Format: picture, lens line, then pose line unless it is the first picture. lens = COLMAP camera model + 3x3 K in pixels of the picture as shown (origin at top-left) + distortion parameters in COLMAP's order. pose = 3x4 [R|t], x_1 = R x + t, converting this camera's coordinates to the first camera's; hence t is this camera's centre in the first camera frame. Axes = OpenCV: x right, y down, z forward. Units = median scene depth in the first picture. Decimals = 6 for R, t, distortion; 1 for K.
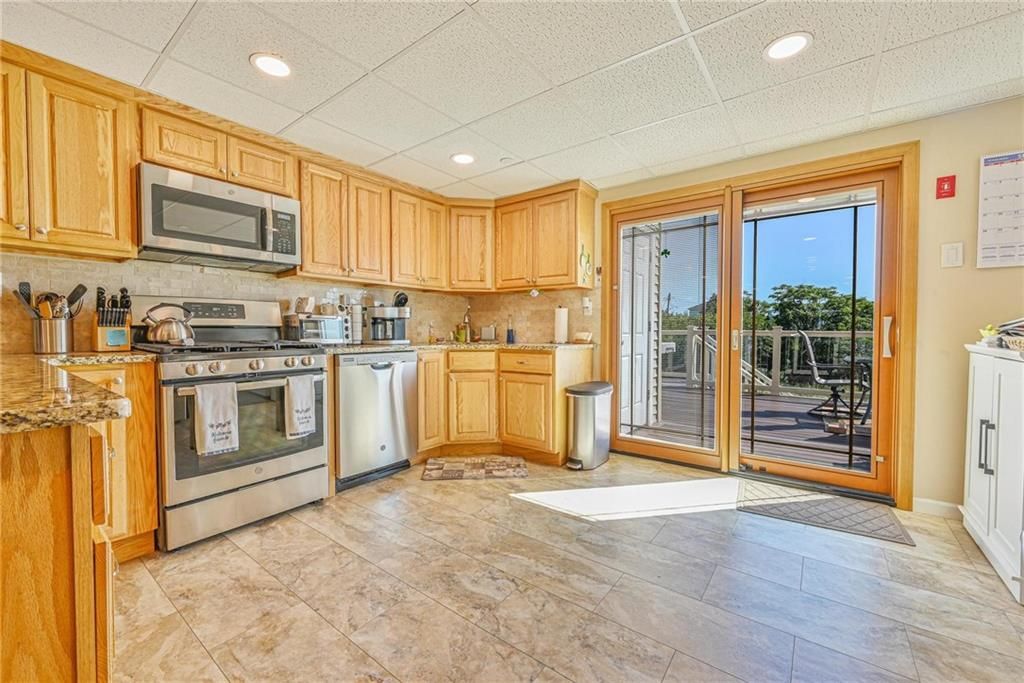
lens RADIAL K [[402.9, 0, 520.3], [0, 402.9, 340.0], [0, 0, 1]] dist [-0.015955, 0.000371]
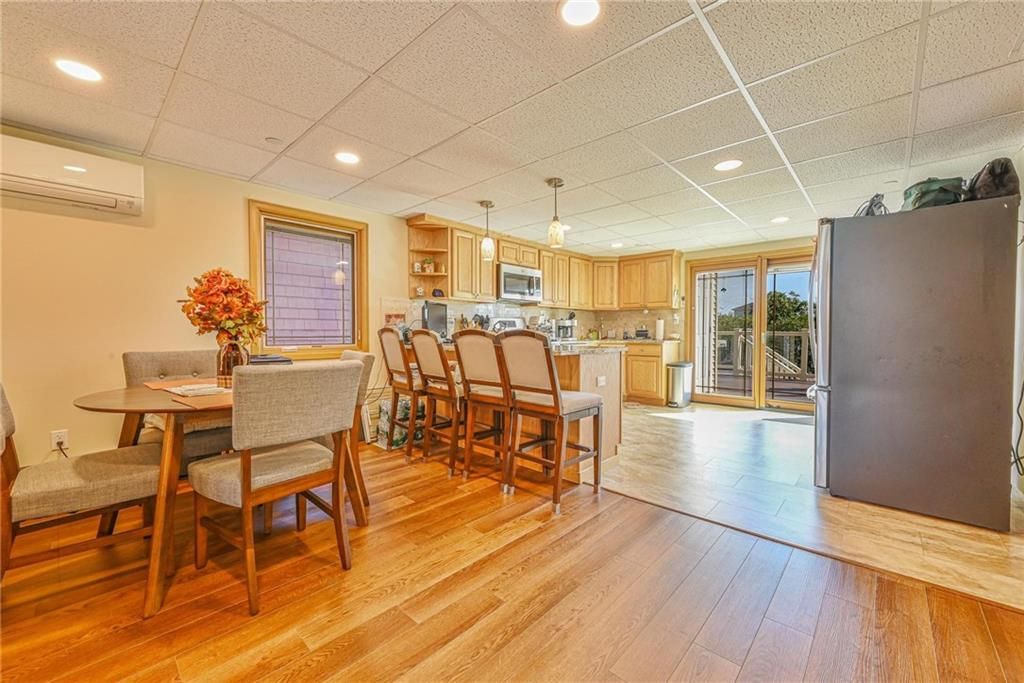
lens RADIAL K [[402.9, 0, 513.5], [0, 402.9, 342.3], [0, 0, 1]] dist [-0.015955, 0.000371]
pose [[0.994602, 0.000693, -0.103764, -0.397391], [-0.000509, 0.999998, 0.001803, 0.017766], [0.103765, -0.001740, 0.994600, -0.909407]]
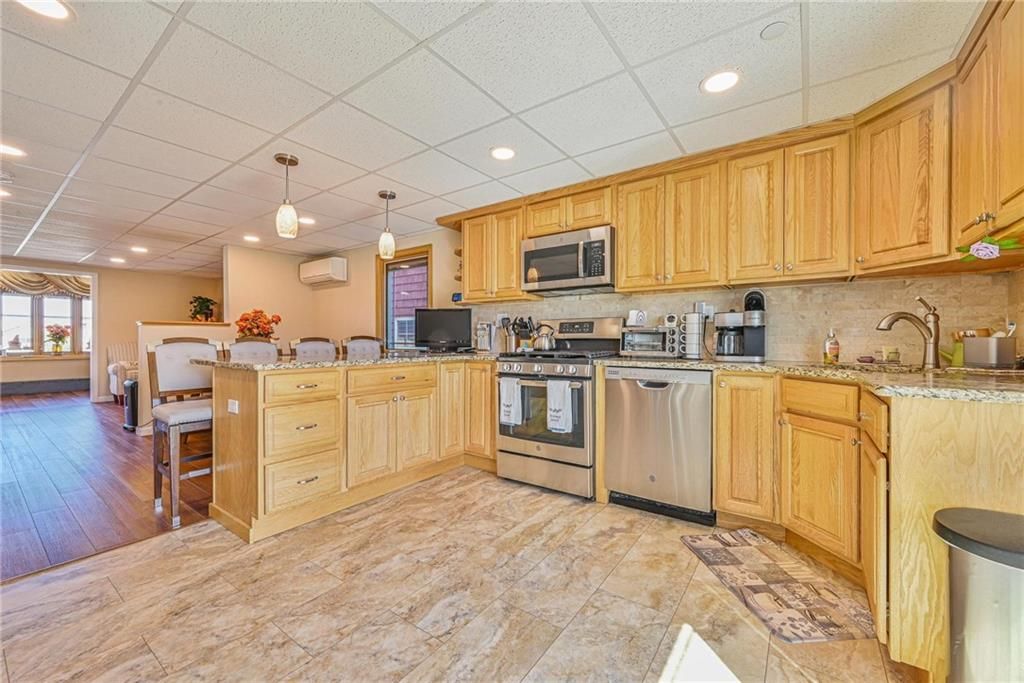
lens RADIAL K [[402.9, 0, 519.3], [0, 402.9, 340.6], [0, 0, 1]] dist [-0.015955, 0.000371]
pose [[0.024113, -0.000620, -0.999709, 0.461363], [-0.024547, 0.999698, -0.001212, -0.017938], [0.999408, 0.024569, 0.024090, 0.609057]]
